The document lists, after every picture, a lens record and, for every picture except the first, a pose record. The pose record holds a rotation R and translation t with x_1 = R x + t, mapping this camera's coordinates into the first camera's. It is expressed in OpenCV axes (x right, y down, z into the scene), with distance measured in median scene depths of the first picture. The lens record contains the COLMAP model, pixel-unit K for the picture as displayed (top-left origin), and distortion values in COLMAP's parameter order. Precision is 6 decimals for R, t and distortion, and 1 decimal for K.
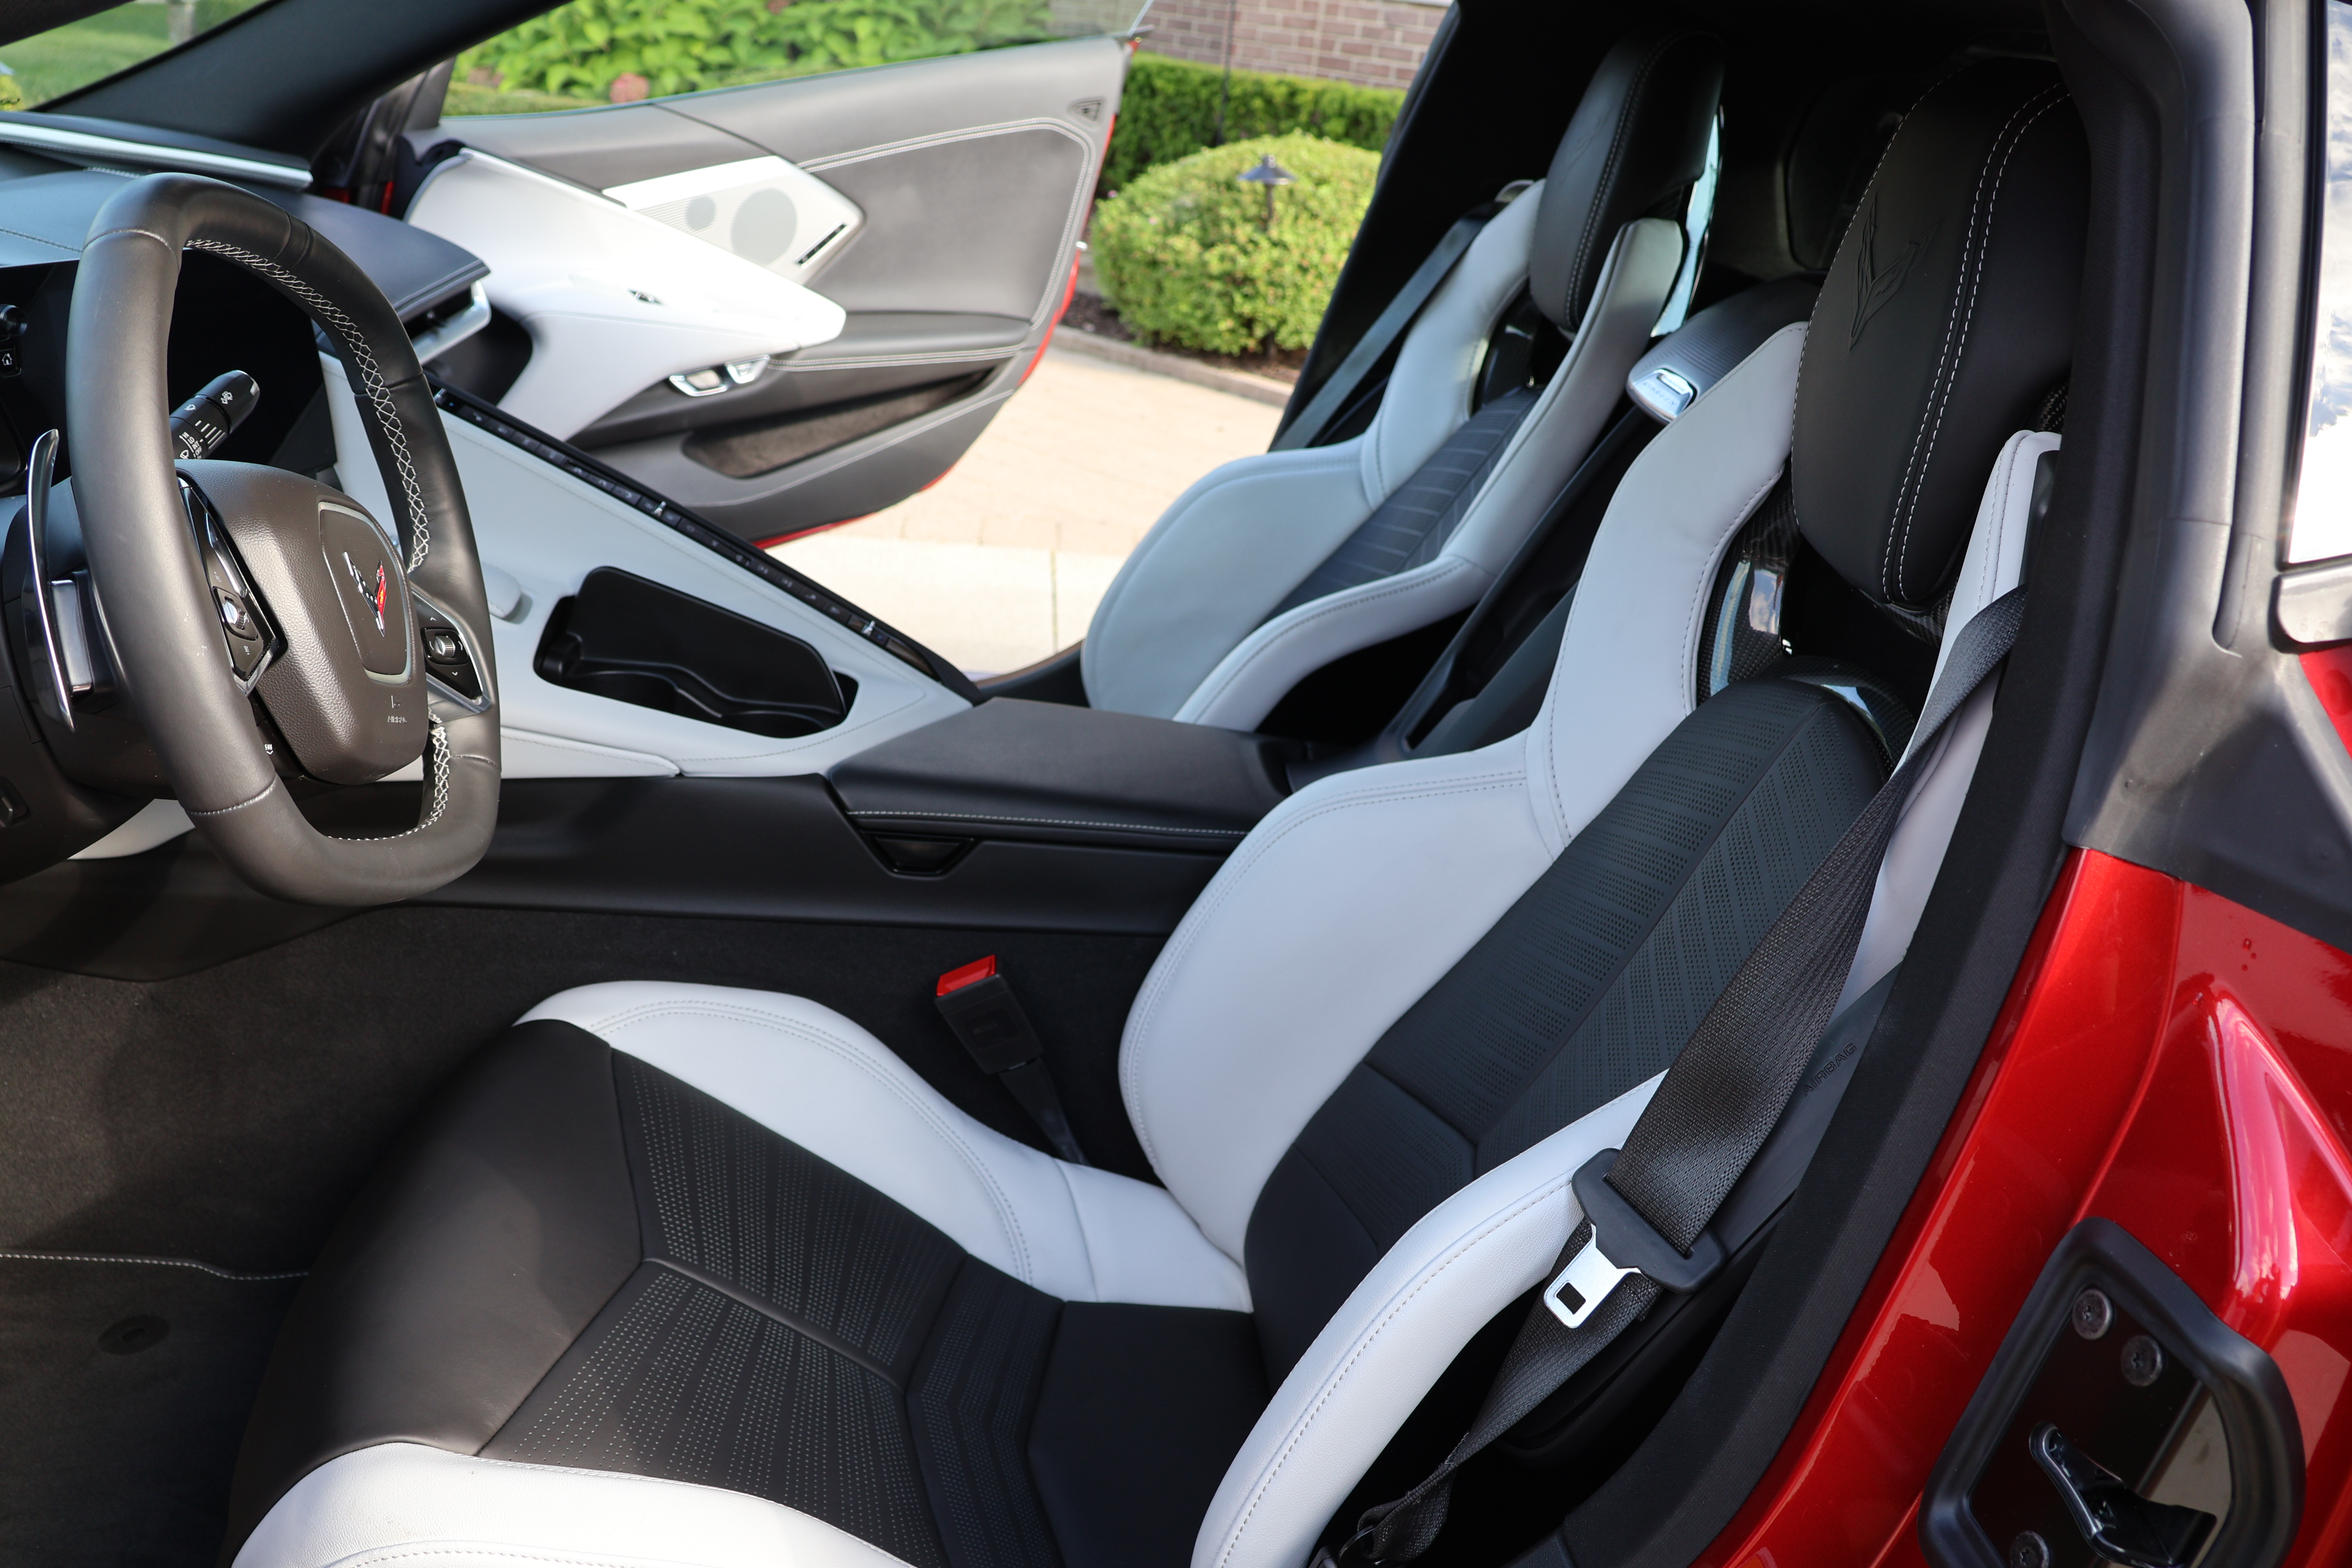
lens RADIAL K [[1976.7, 0, 1141.5], [0, 1976.7, 795.1], [0, 0, 1]] dist [-0.141518, 0.116985]
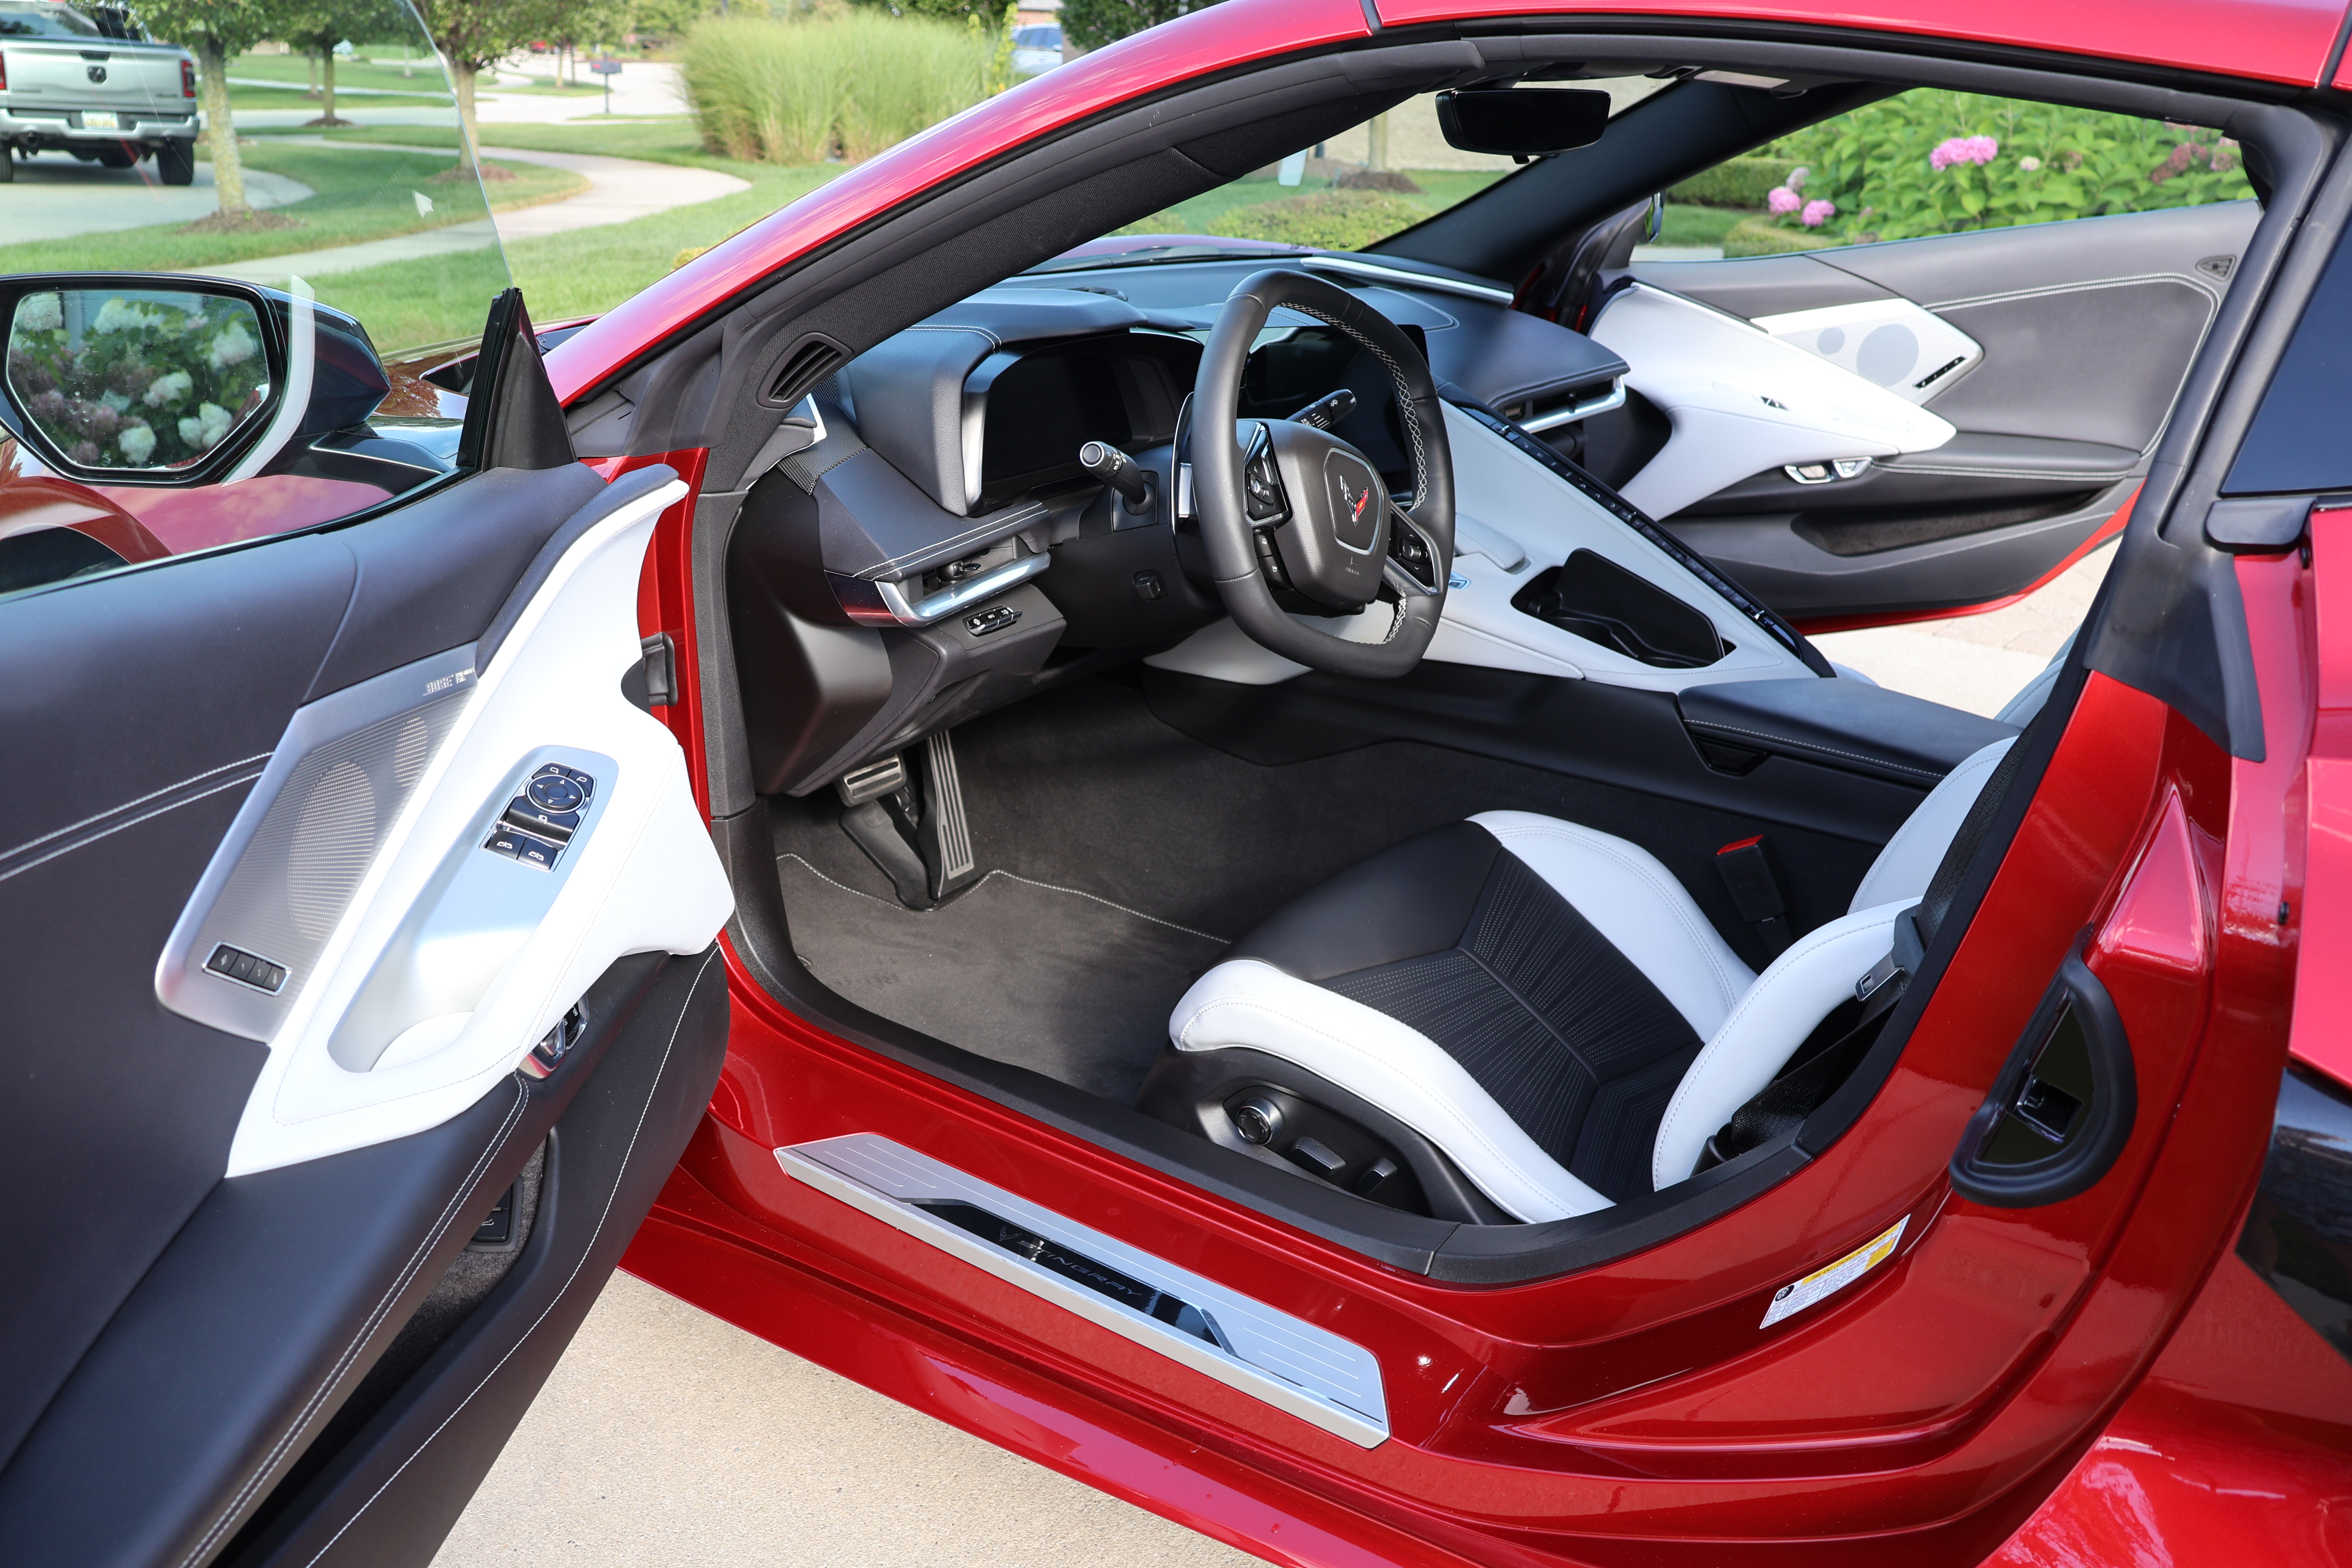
lens RADIAL K [[1976.7, 0, 1157.3], [0, 1976.7, 779.4], [0, 0, 1]] dist [-0.141518, 0.116985]
pose [[0.766232, 0.149702, -0.624882, 0.246550], [-0.204322, 0.978772, -0.016056, 0.082234], [0.609213, 0.139980, 0.780554, -0.192803]]
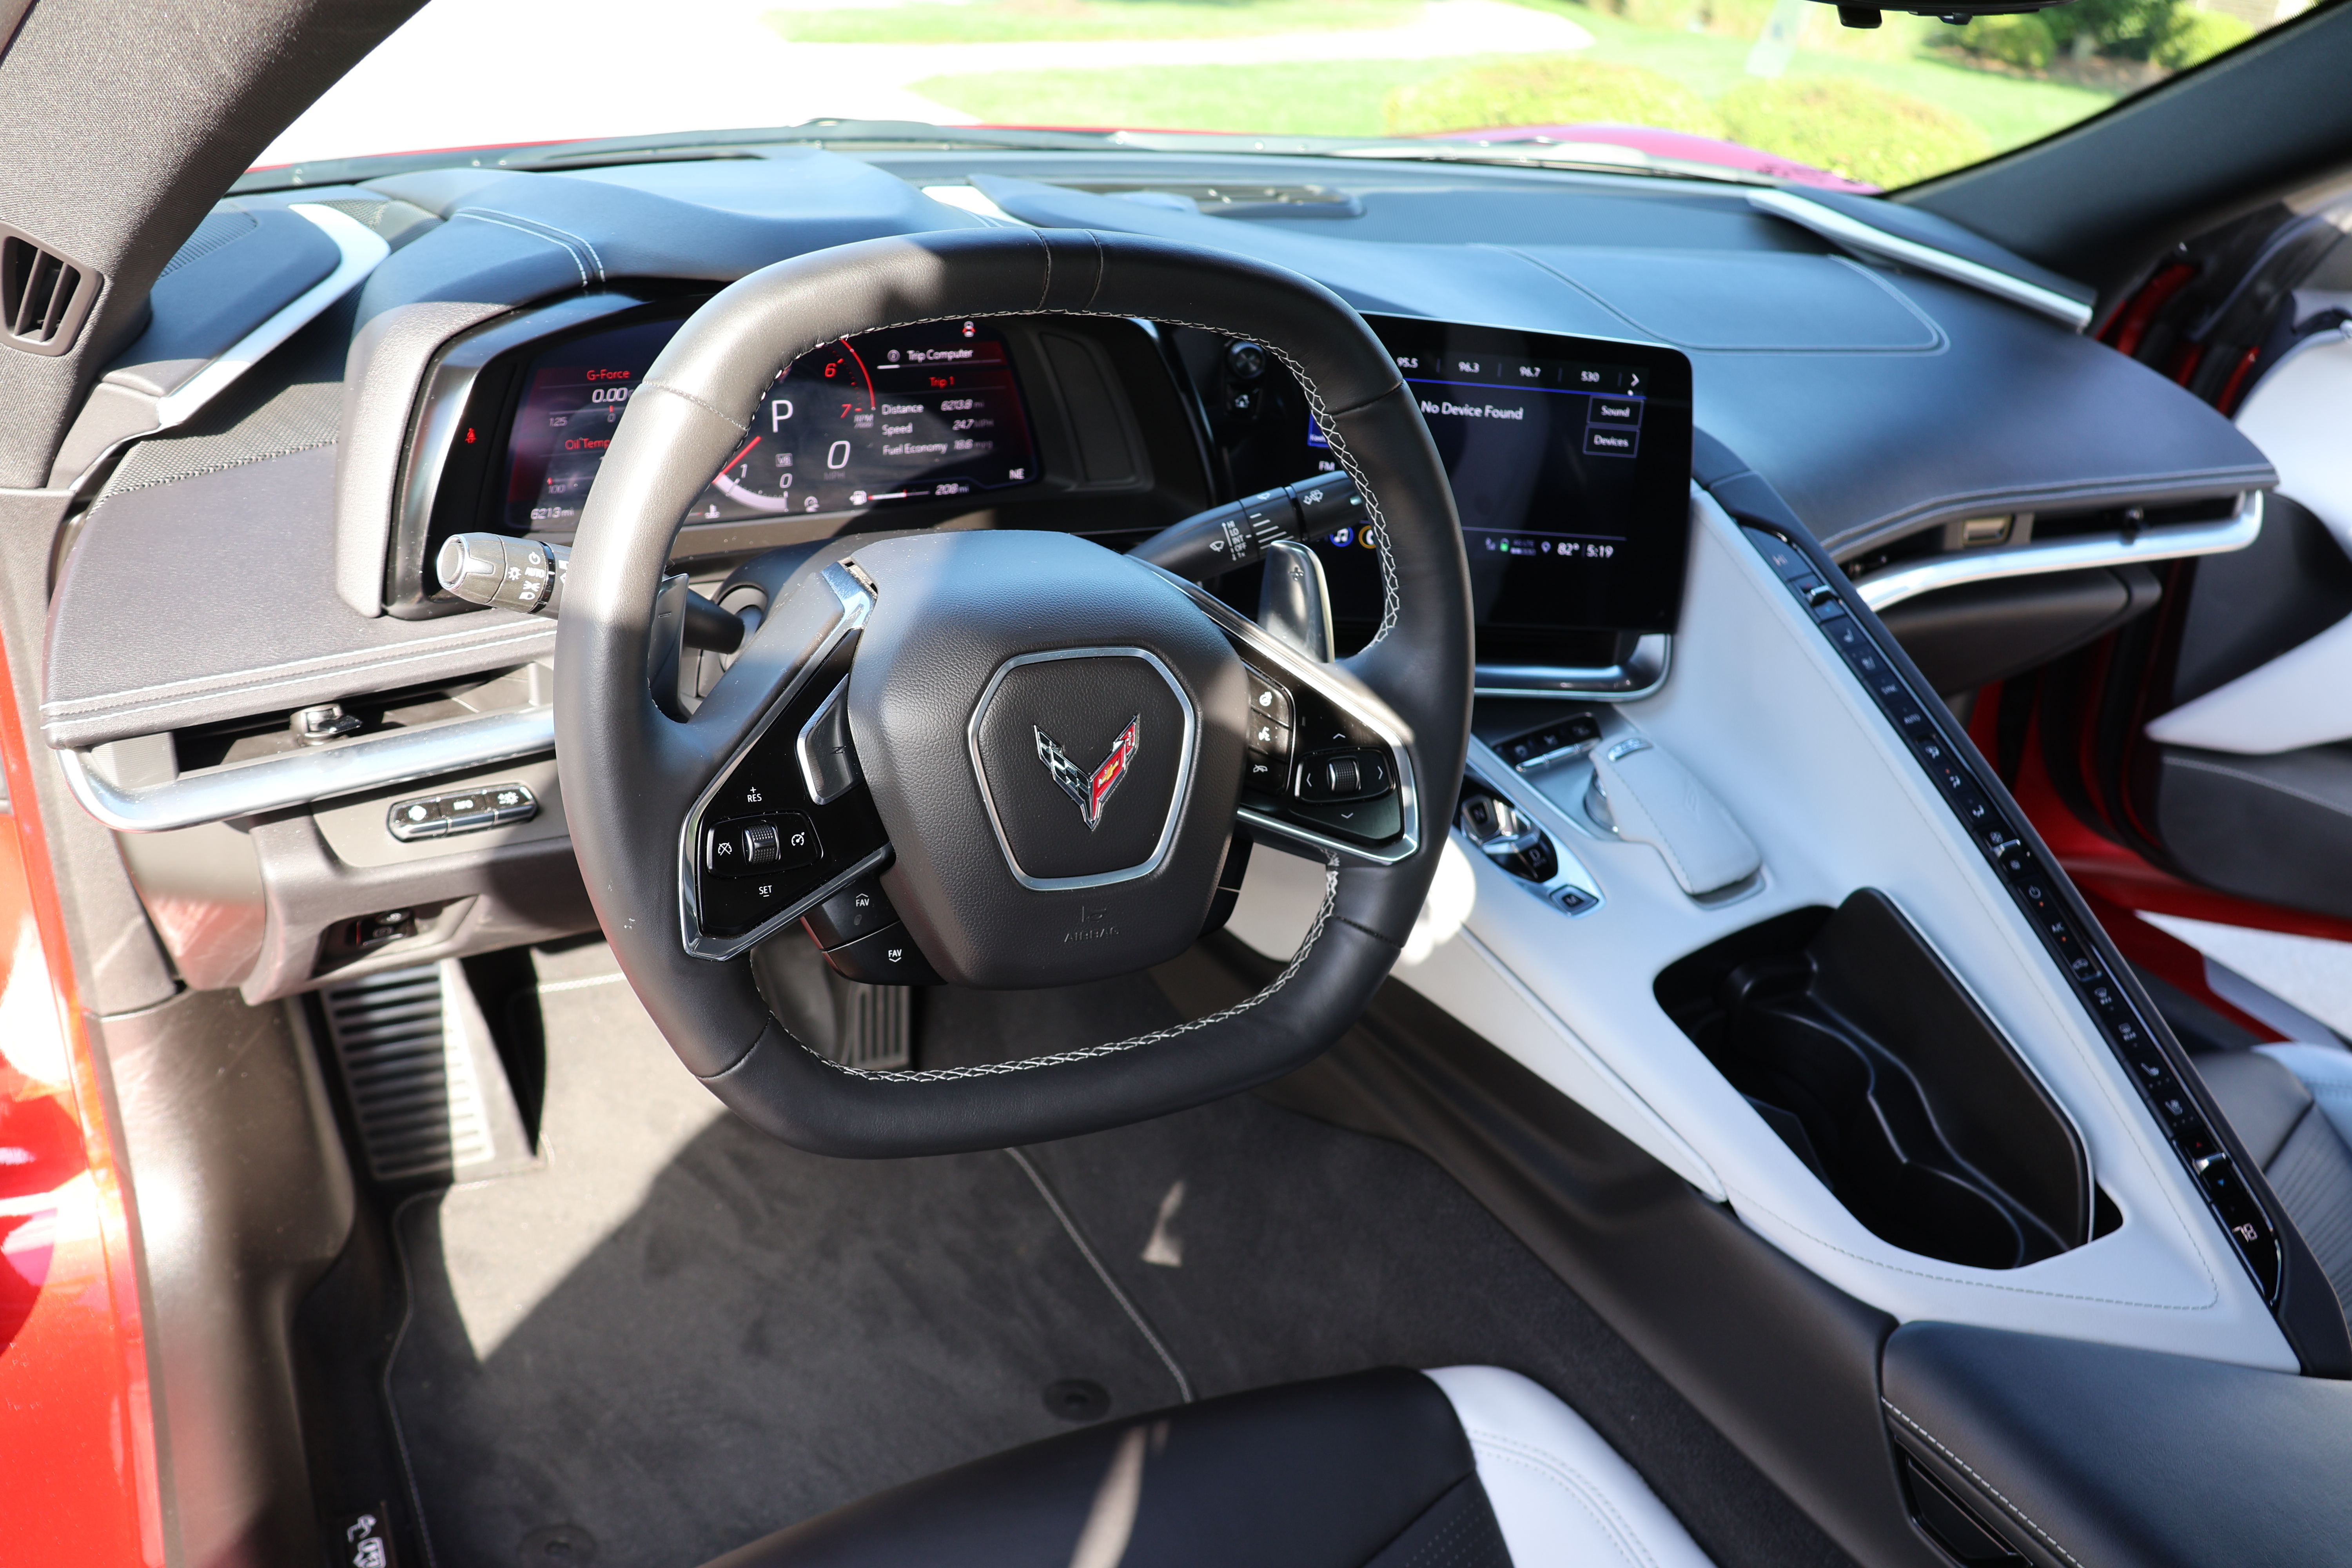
lens RADIAL K [[1976.7, 0, 1181.5], [0, 1976.7, 789.5], [0, 0, 1]] dist [-0.141518, 0.116985]
pose [[0.427523, 0.344287, -0.835877, 0.104555], [-0.399682, 0.901345, 0.166829, -0.092722], [0.810850, 0.262762, 0.522951, 0.239731]]
